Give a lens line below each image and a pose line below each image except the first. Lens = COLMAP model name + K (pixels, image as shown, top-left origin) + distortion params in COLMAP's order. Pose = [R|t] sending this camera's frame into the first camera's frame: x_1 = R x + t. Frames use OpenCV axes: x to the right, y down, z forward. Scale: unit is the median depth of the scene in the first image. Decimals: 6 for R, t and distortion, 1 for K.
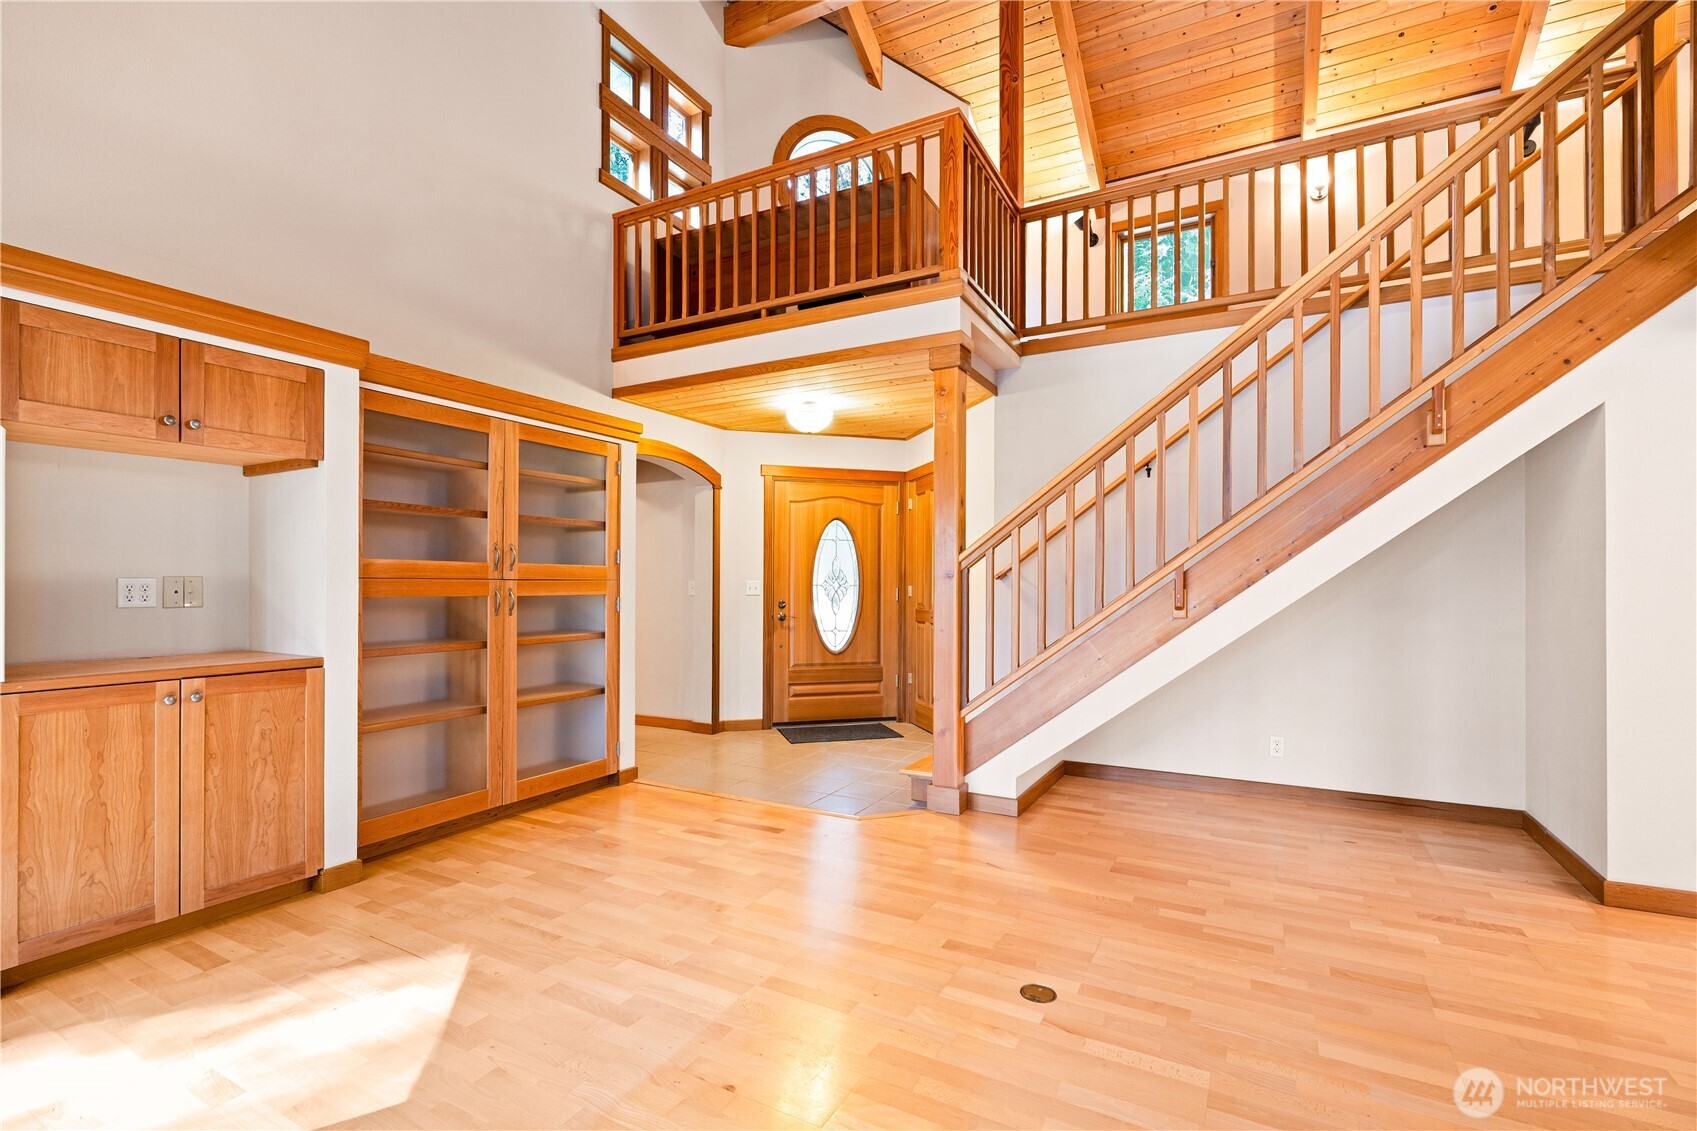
lens RADIAL K [[756.7, 0, 853.5], [0, 756.7, 574.1], [0, 0, 1]] dist [0.001648, 0.000306]
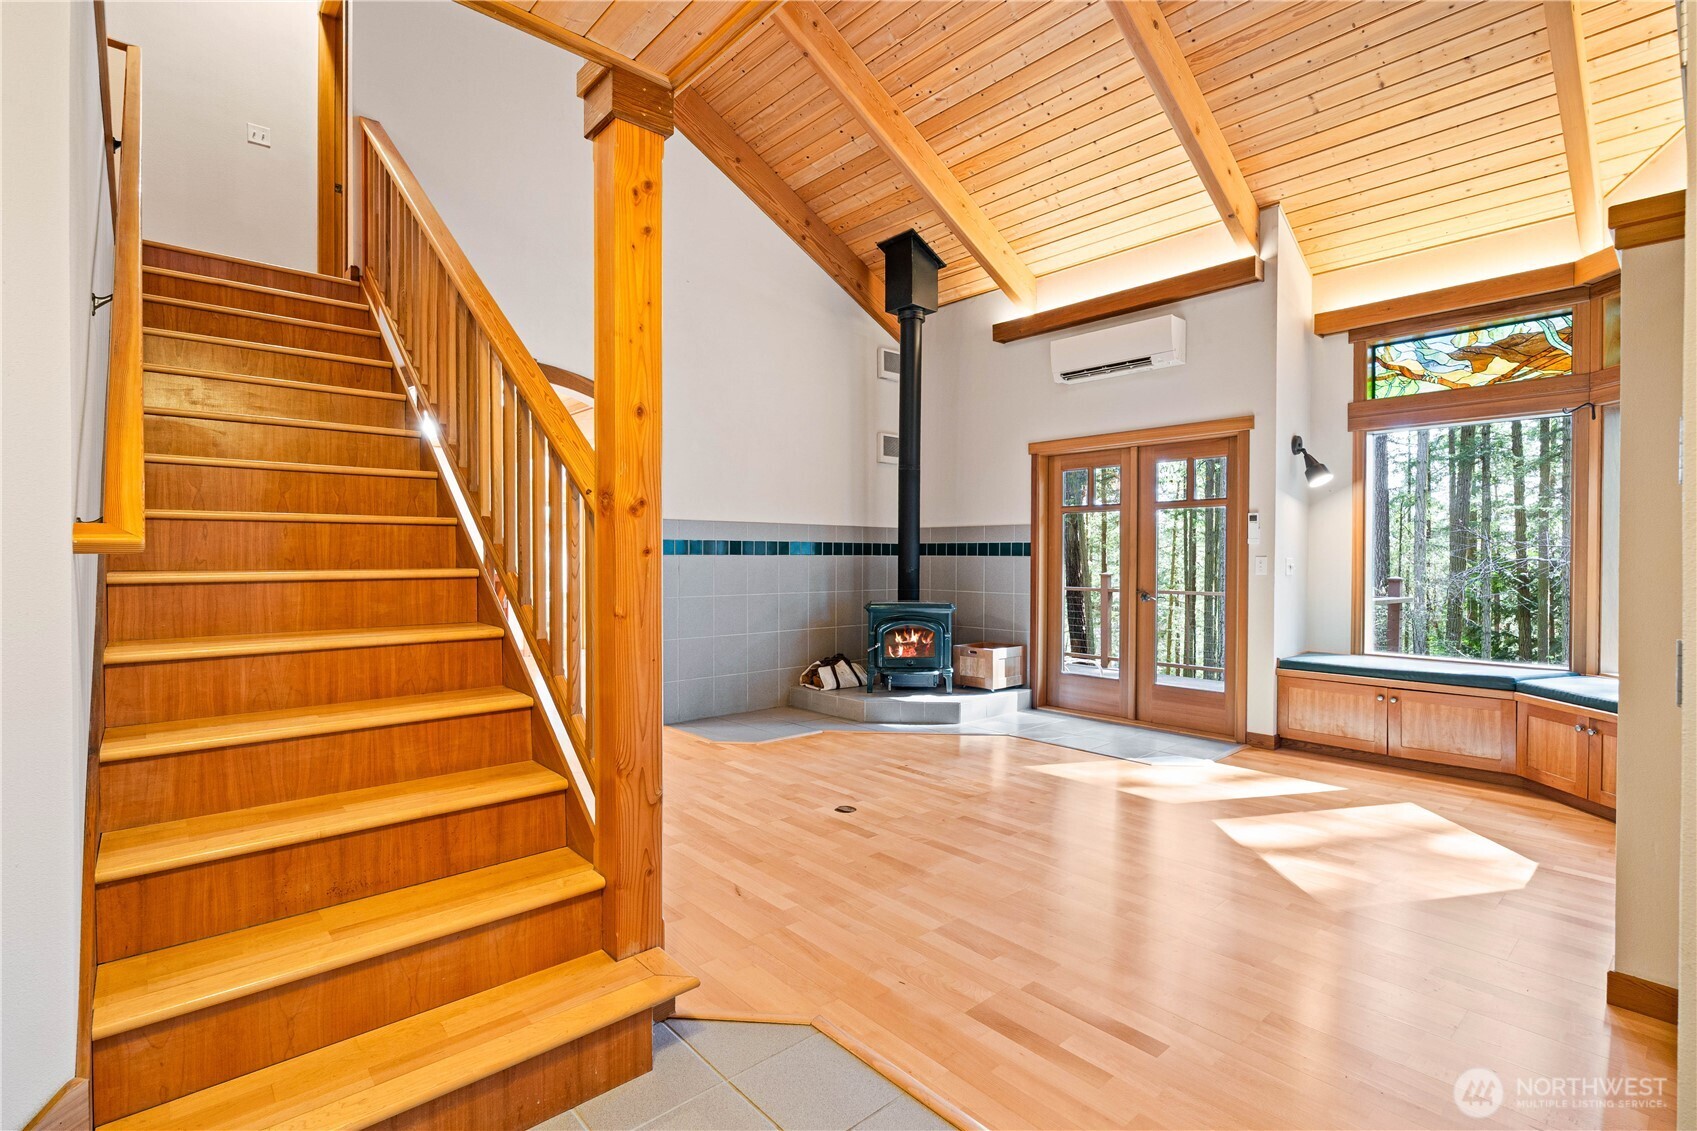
lens RADIAL K [[787.0, 0, 850.7], [0, 787.0, 556.0], [0, 0, 1]] dist [-0.000094, -0.000462]
pose [[-0.942665, -0.004332, 0.333711, -0.167711], [-0.007611, 0.999935, -0.008519, 0.008806], [-0.333652, -0.010570, -0.942637, 1.312402]]
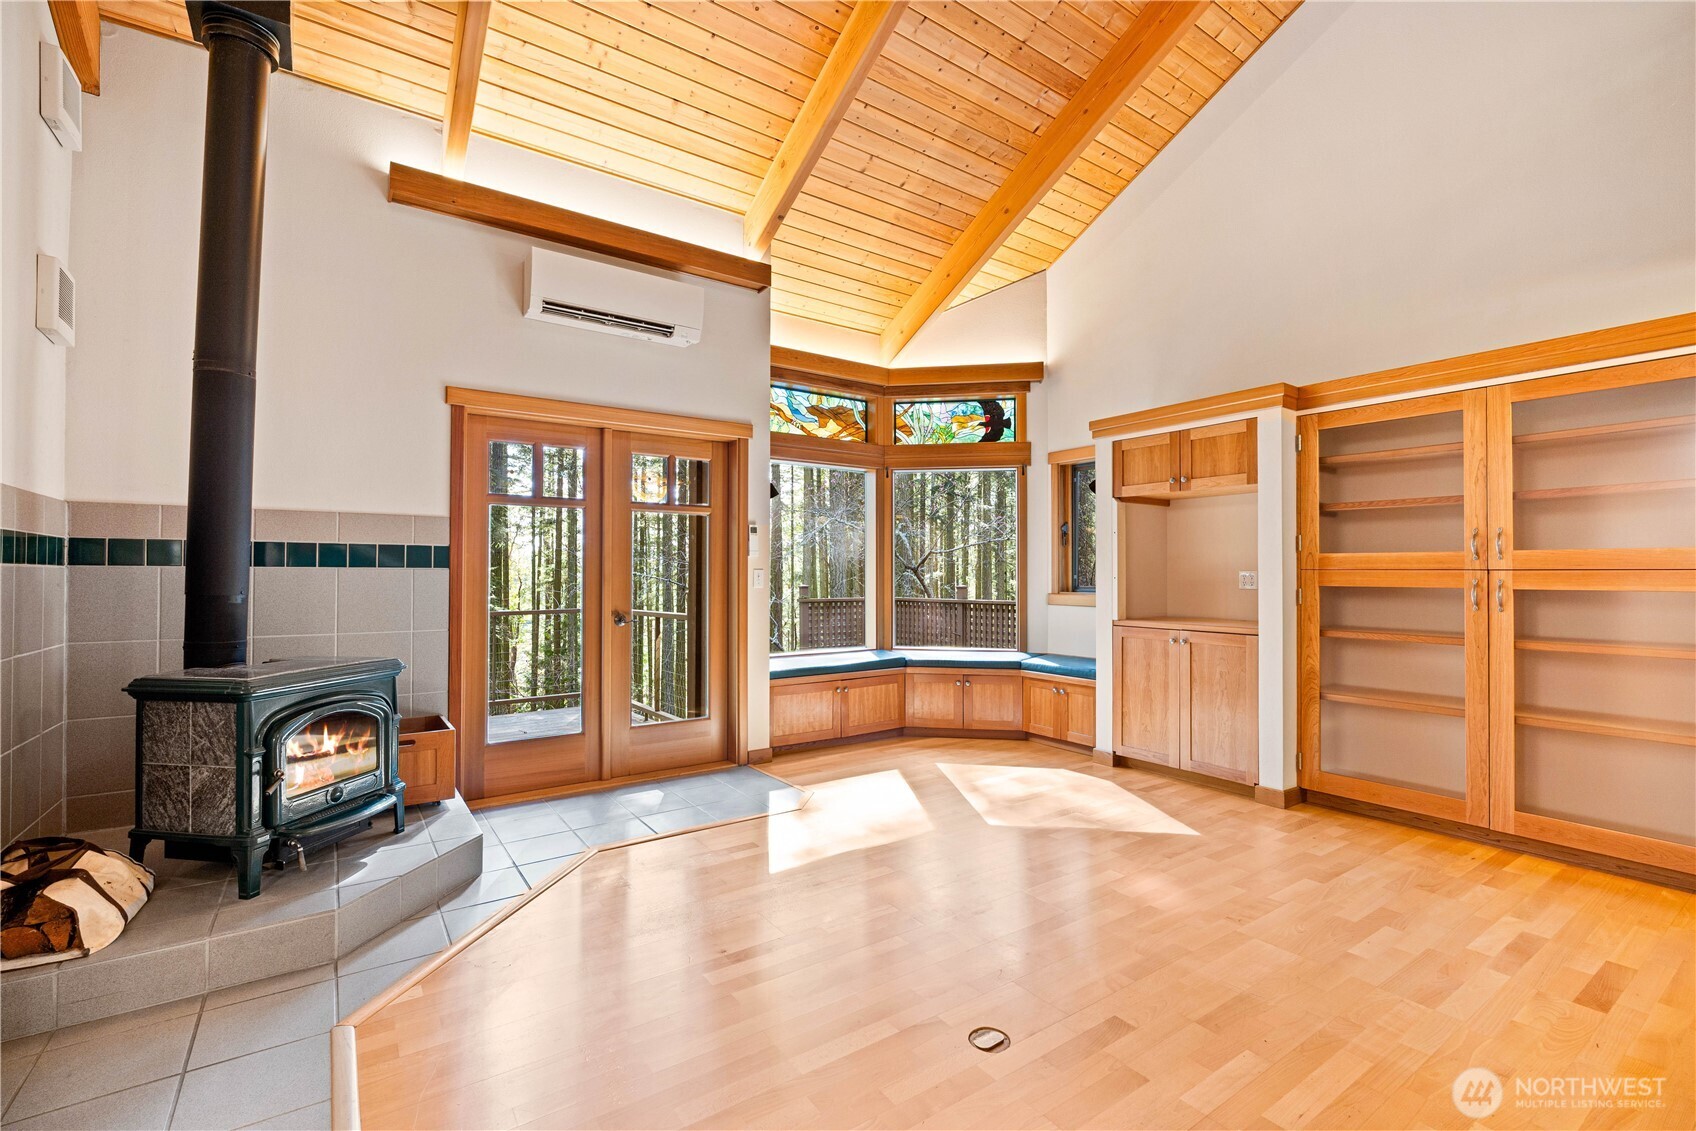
lens RADIAL K [[746.3, 0, 846.5], [0, 746.3, 560.4], [0, 0, 1]] dist [0.003701, 0.000396]
pose [[-0.445800, -0.016804, -0.894975, 0.555093], [0.008627, 0.999697, -0.023068, 0.007979], [0.895091, -0.018004, -0.445519, 0.626844]]
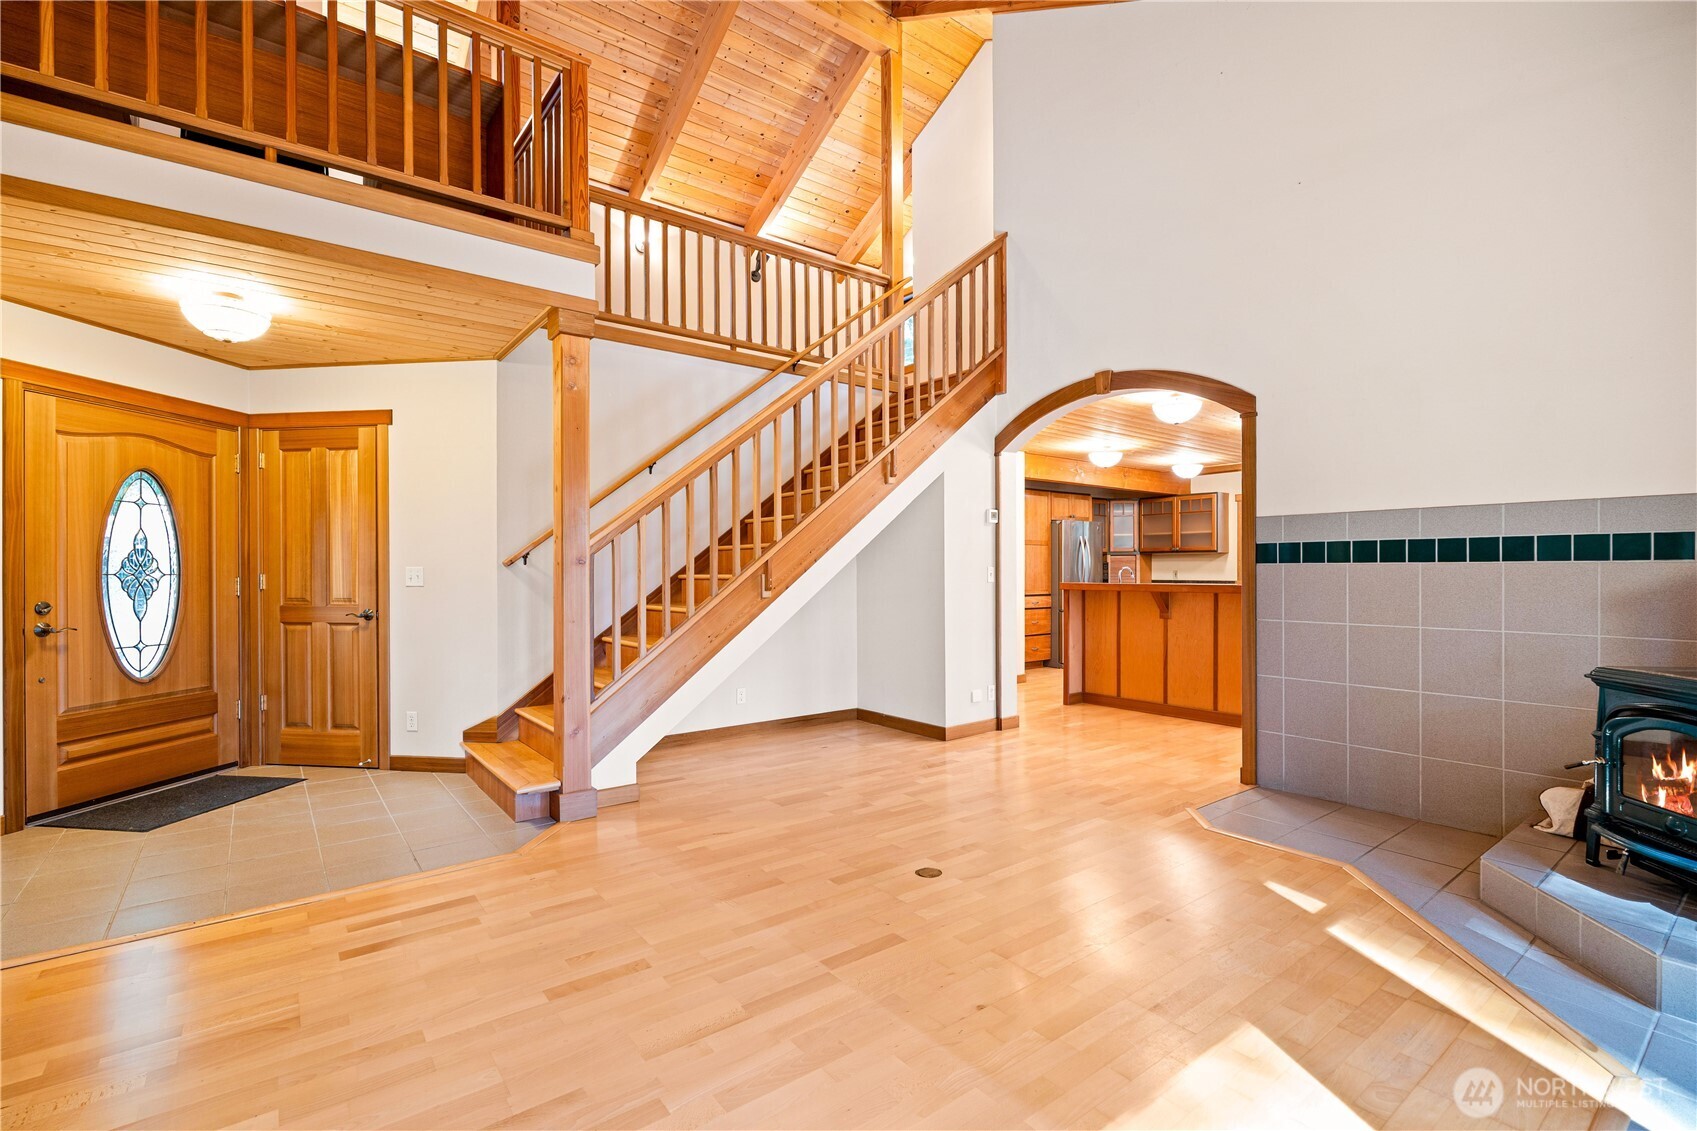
lens RADIAL K [[764.9, 0, 848.5], [0, 764.9, 565.5], [0, 0, 1]] dist [-0.001052, 0.000377]
pose [[0.406132, 0.002664, 0.913811, -0.535400], [-0.009401, 0.999955, 0.001263, 0.001623], [-0.913766, -0.009104, 0.406139, 0.290727]]
